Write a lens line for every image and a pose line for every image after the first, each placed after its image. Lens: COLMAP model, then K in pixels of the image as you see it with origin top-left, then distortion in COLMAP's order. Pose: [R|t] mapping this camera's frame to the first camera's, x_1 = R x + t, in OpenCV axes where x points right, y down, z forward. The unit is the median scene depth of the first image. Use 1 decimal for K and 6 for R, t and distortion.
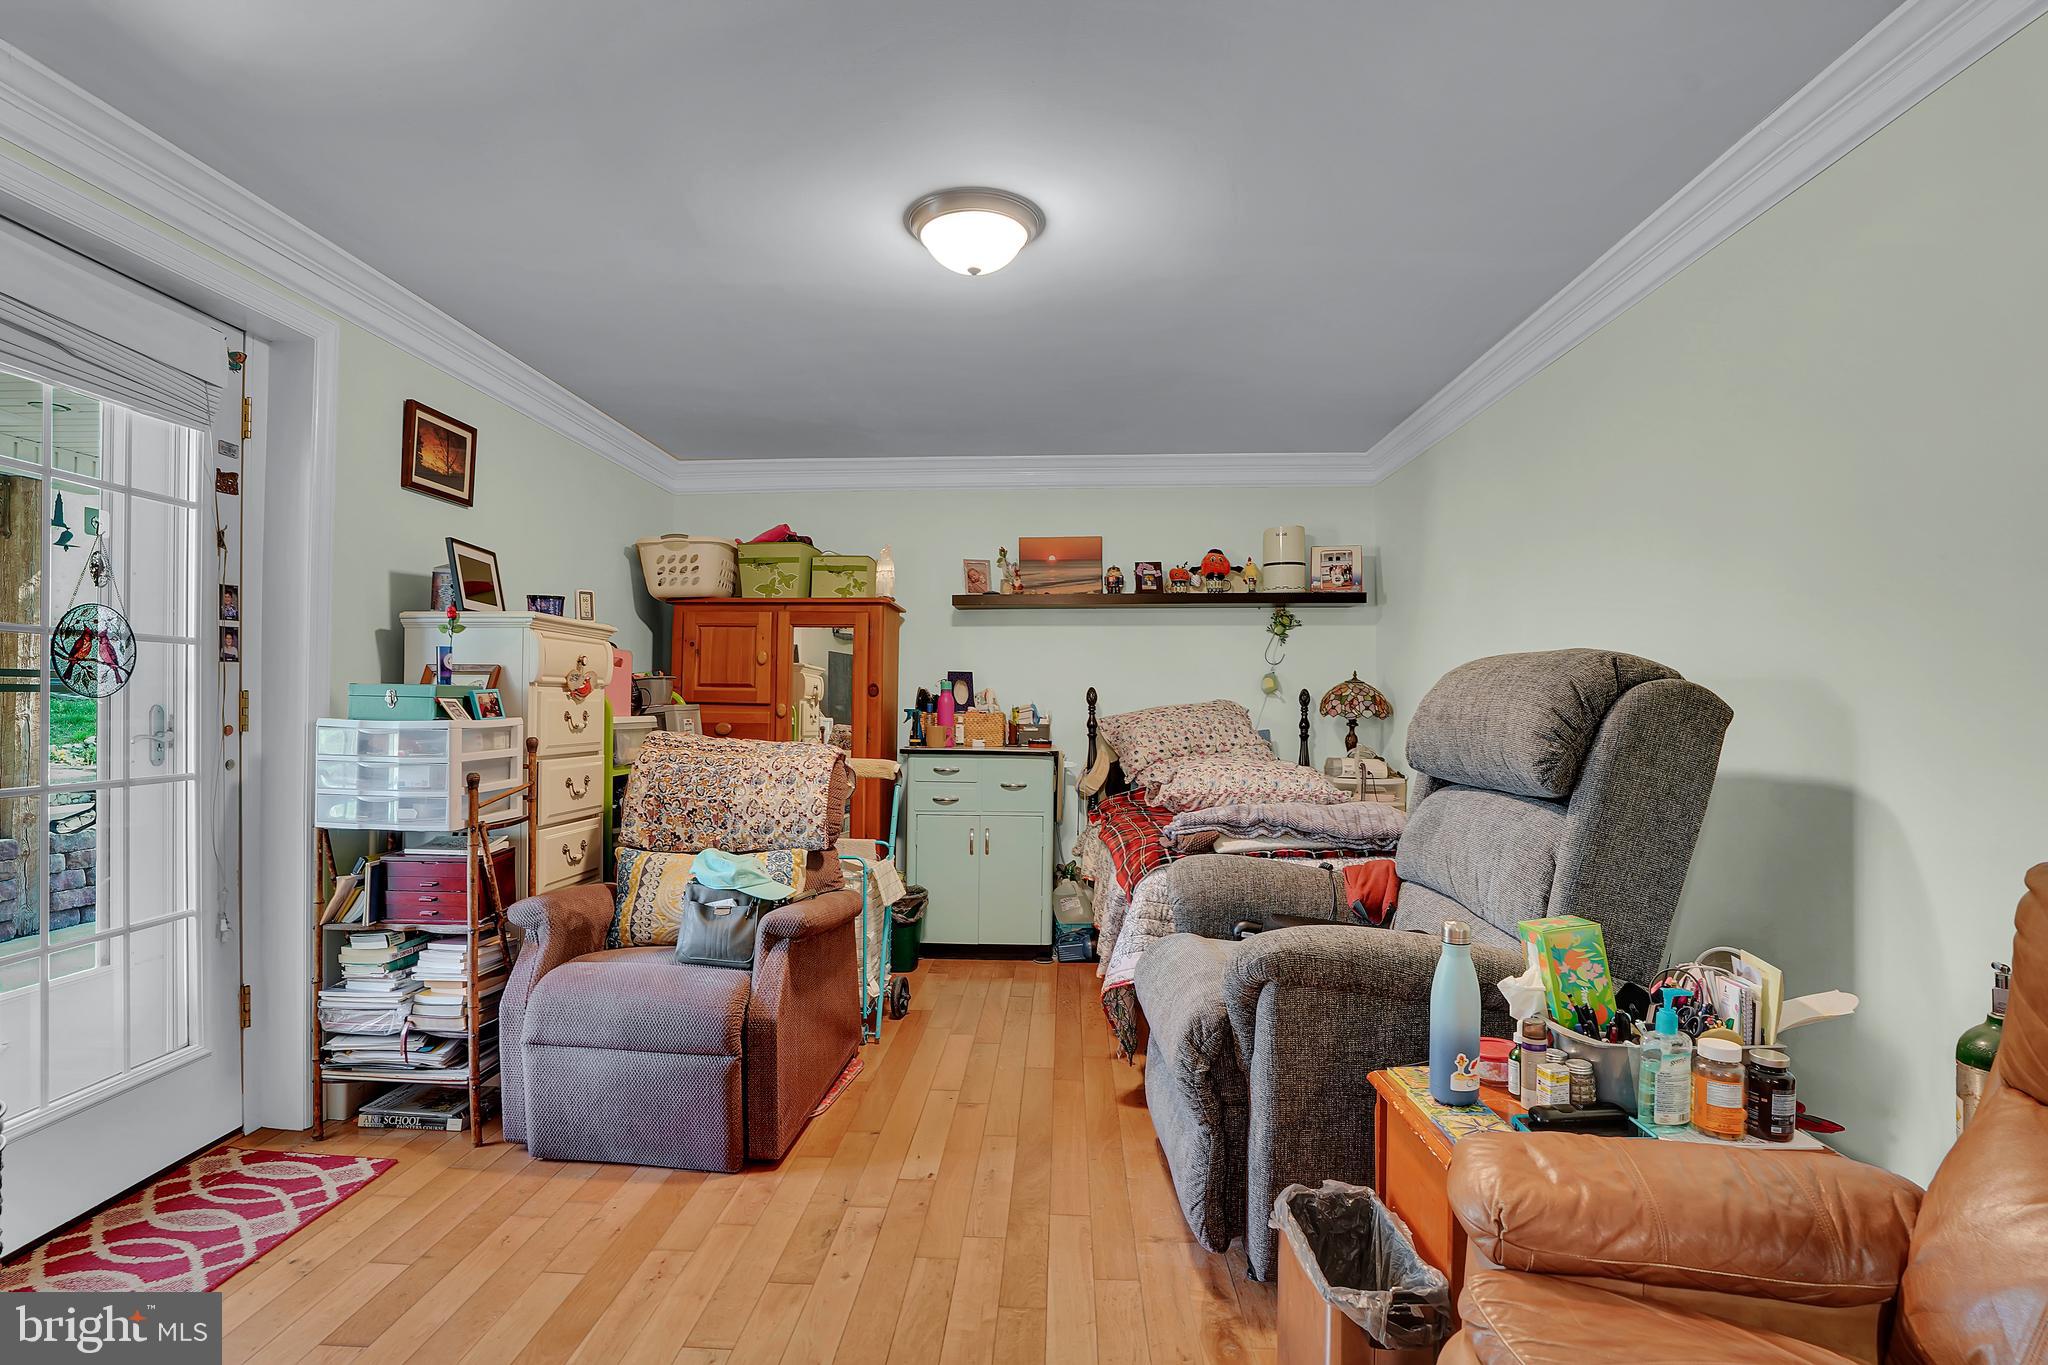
lens RADIAL K [[977.2, 0, 995.7], [0, 977.2, 672.6], [0, 0, 1]] dist [-0.057118, 0.023039]
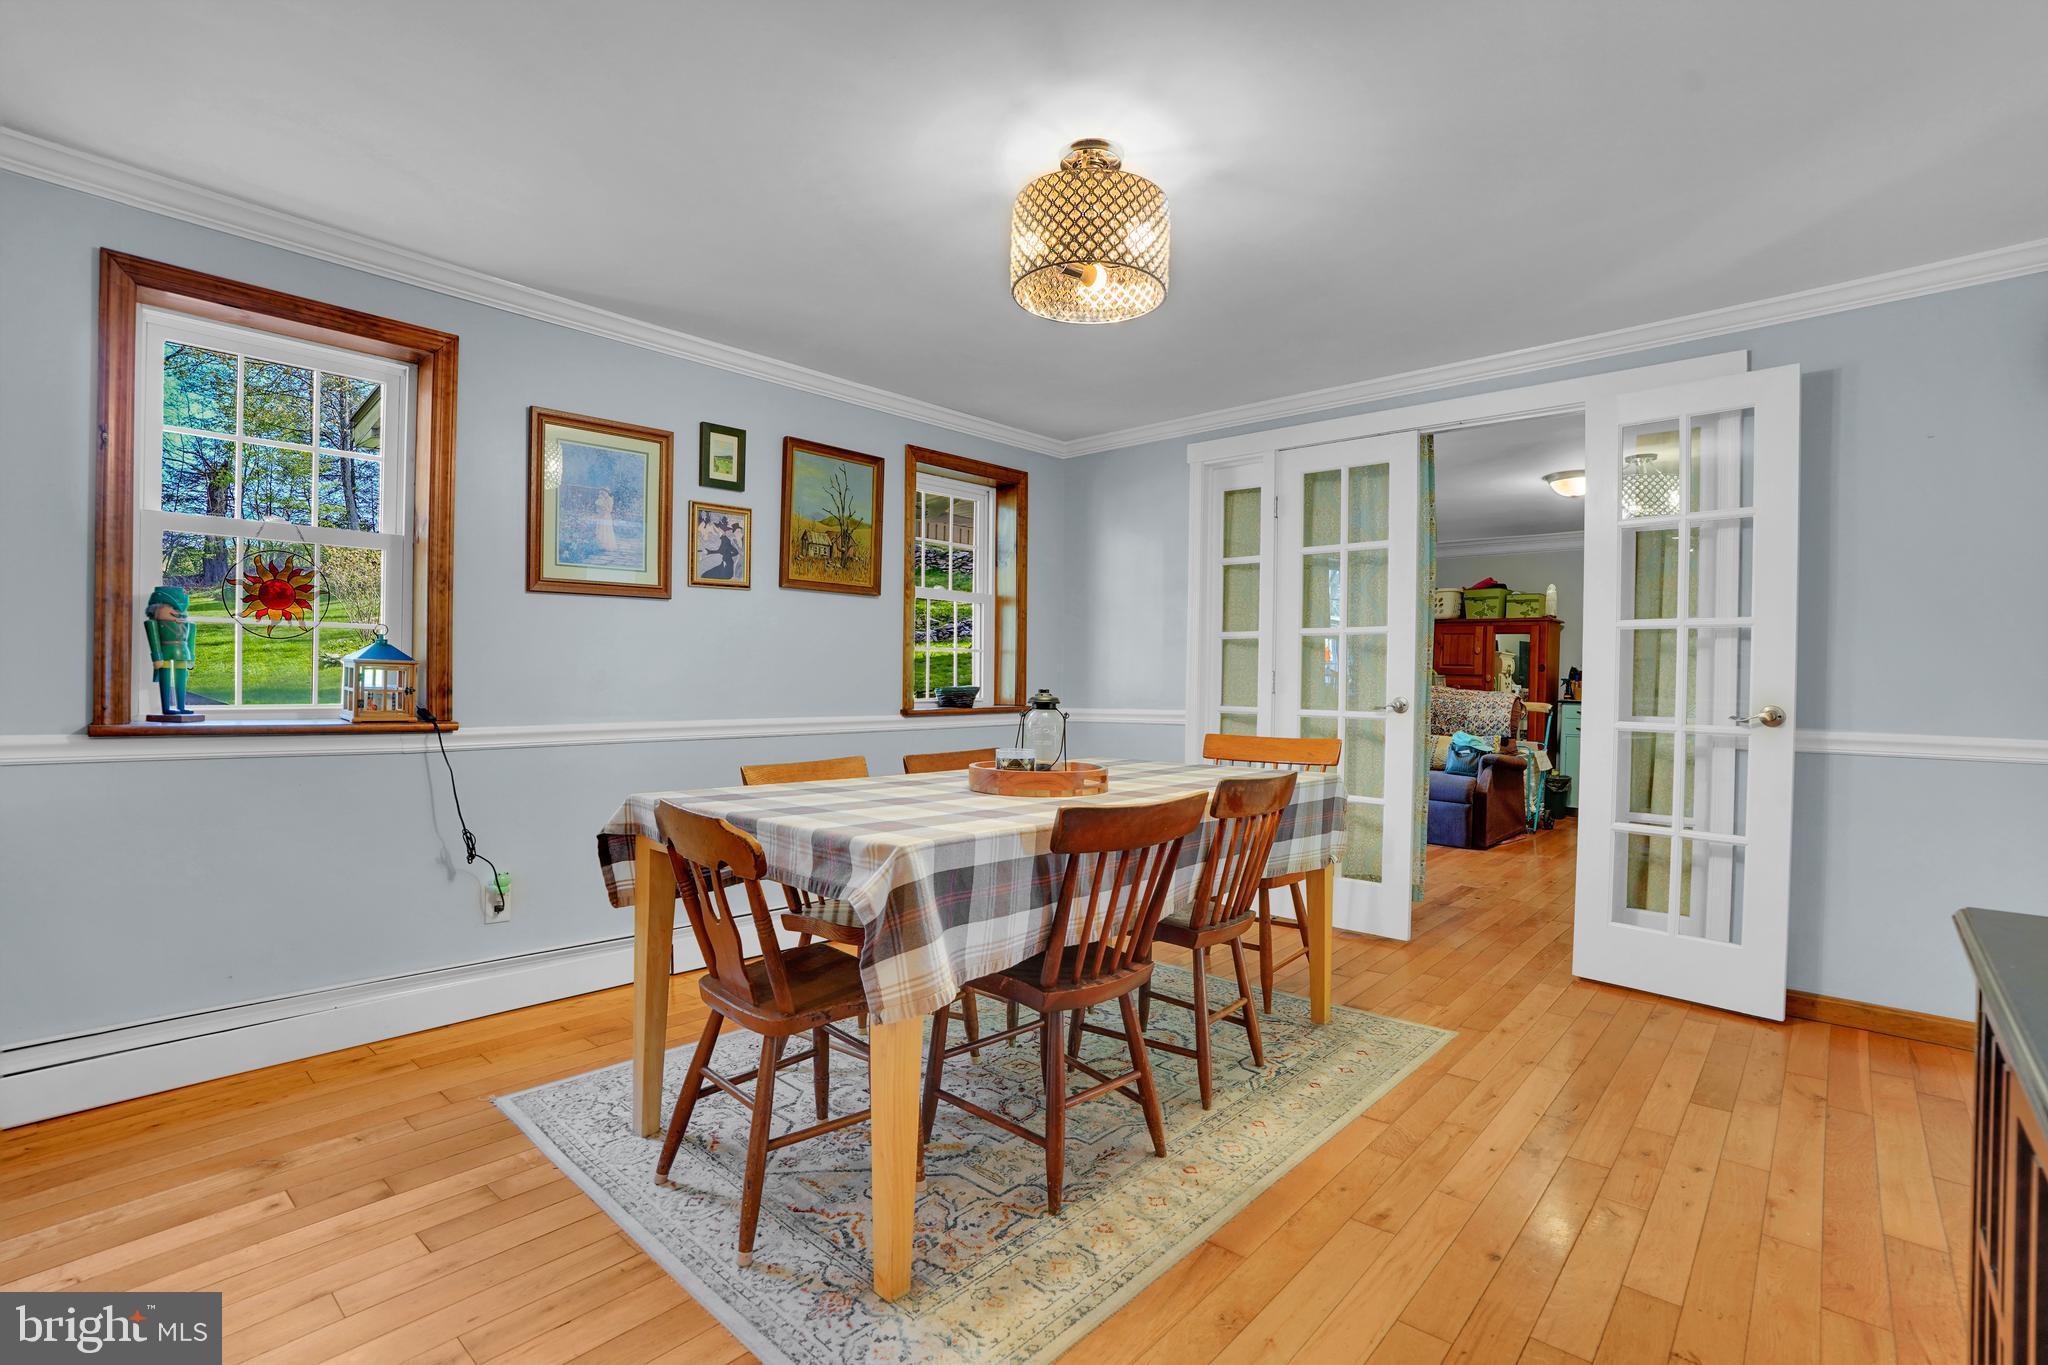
lens RADIAL K [[977.2, 0, 995.7], [0, 977.2, 672.6], [0, 0, 1]] dist [-0.057118, 0.023039]
pose [[0.776737, 0.011086, -0.629727, 0.242049], [0.007621, 0.999606, 0.026998, -0.033719], [0.629779, -0.025769, 0.776347, -1.182644]]
